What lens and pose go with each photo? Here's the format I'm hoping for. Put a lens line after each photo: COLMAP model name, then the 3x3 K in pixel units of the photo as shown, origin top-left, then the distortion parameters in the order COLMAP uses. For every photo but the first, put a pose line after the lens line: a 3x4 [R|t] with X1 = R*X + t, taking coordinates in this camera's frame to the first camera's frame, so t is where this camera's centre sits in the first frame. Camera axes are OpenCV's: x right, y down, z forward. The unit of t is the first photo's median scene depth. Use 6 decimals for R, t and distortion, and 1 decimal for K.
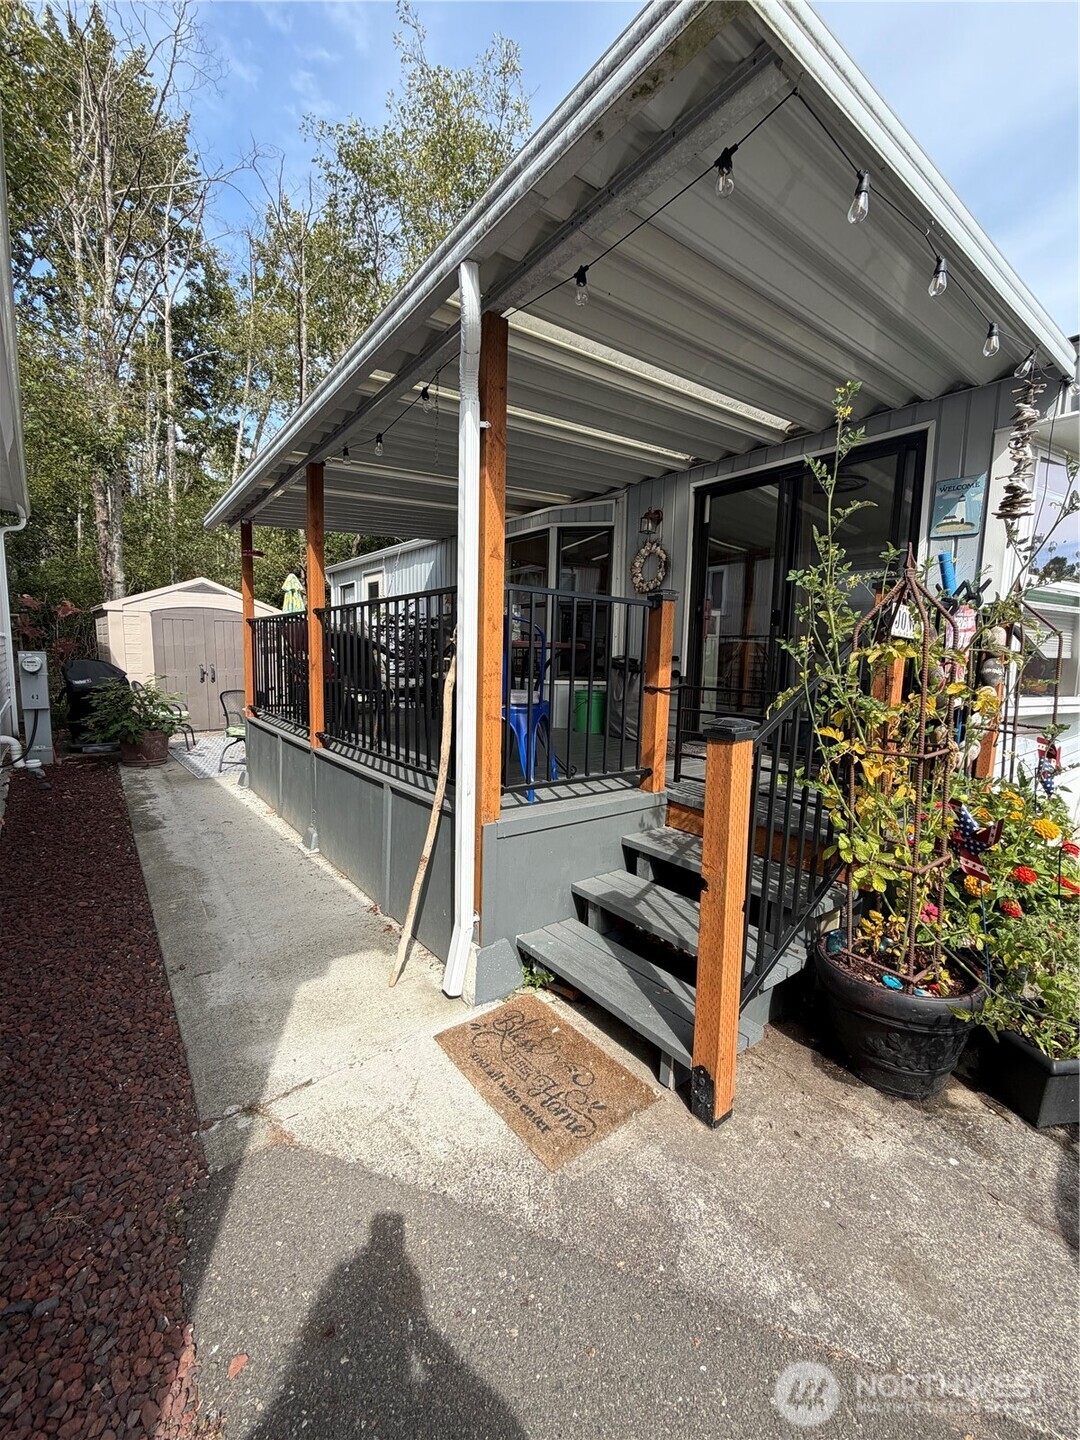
lens RADIAL K [[573.8, 0, 540.4], [0, 573.8, 711.3], [0, 0, 1]] dist [-0.000607, 0.000483]
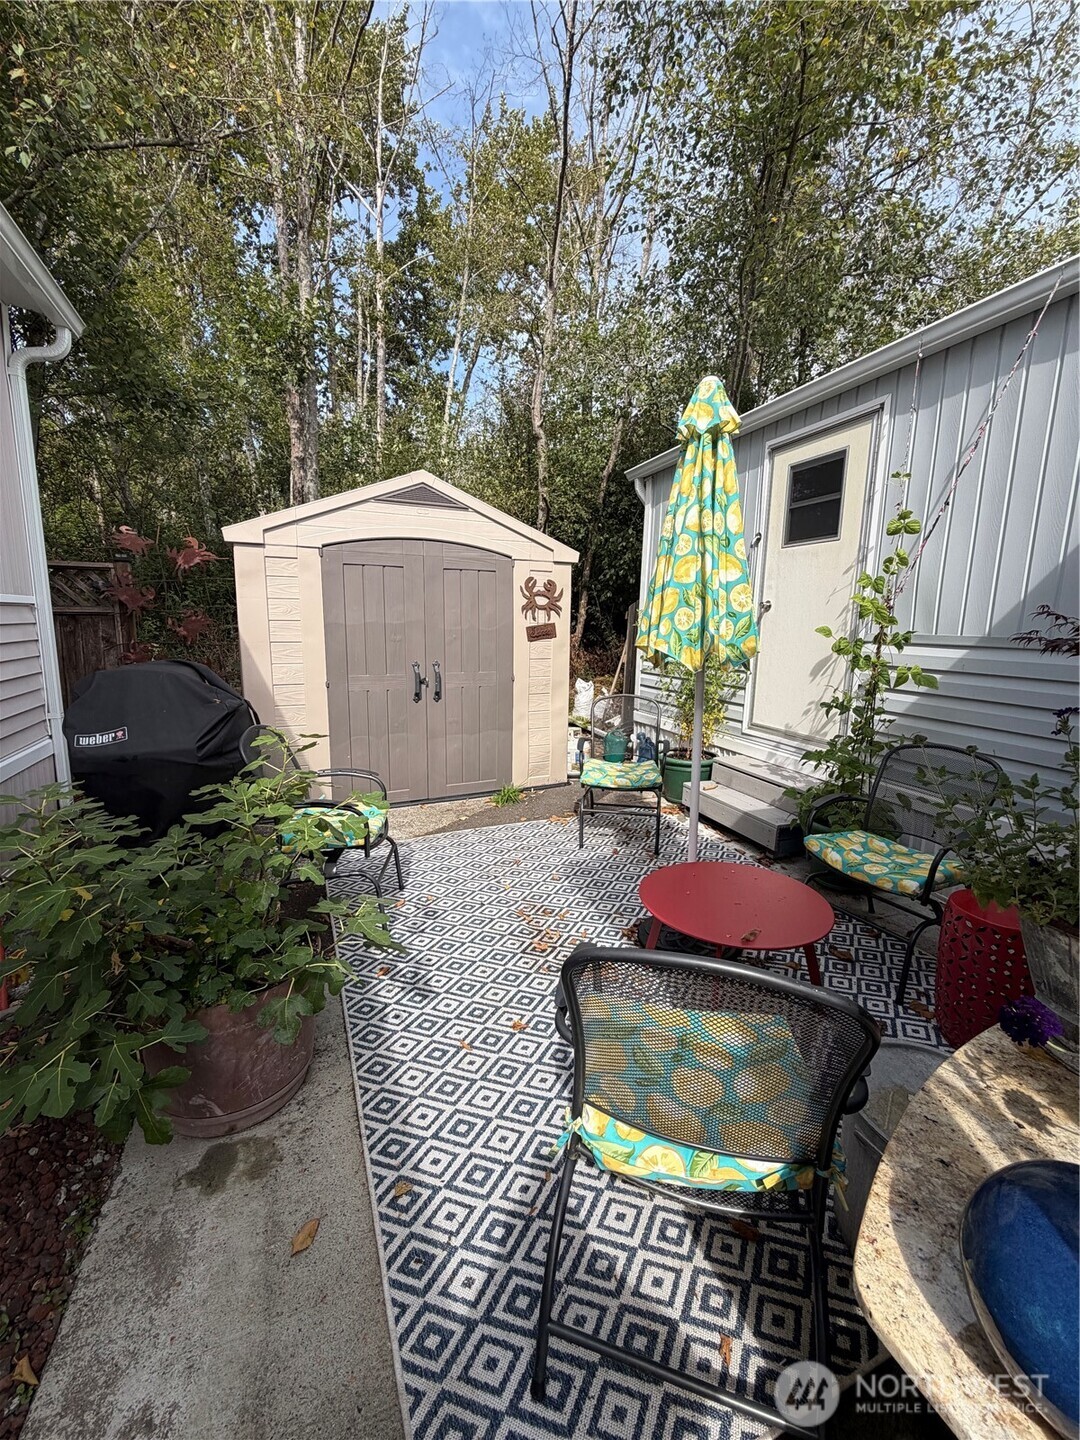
lens RADIAL K [[573.8, 0, 541.5], [0, 573.8, 721.3], [0, 0, 1]] dist [-0.000607, 0.000483]
pose [[0.954822, 0.048971, -0.293116, -0.106356], [-0.031137, 0.997386, 0.065204, -0.020478], [0.295543, -0.053132, 0.953851, 0.174591]]
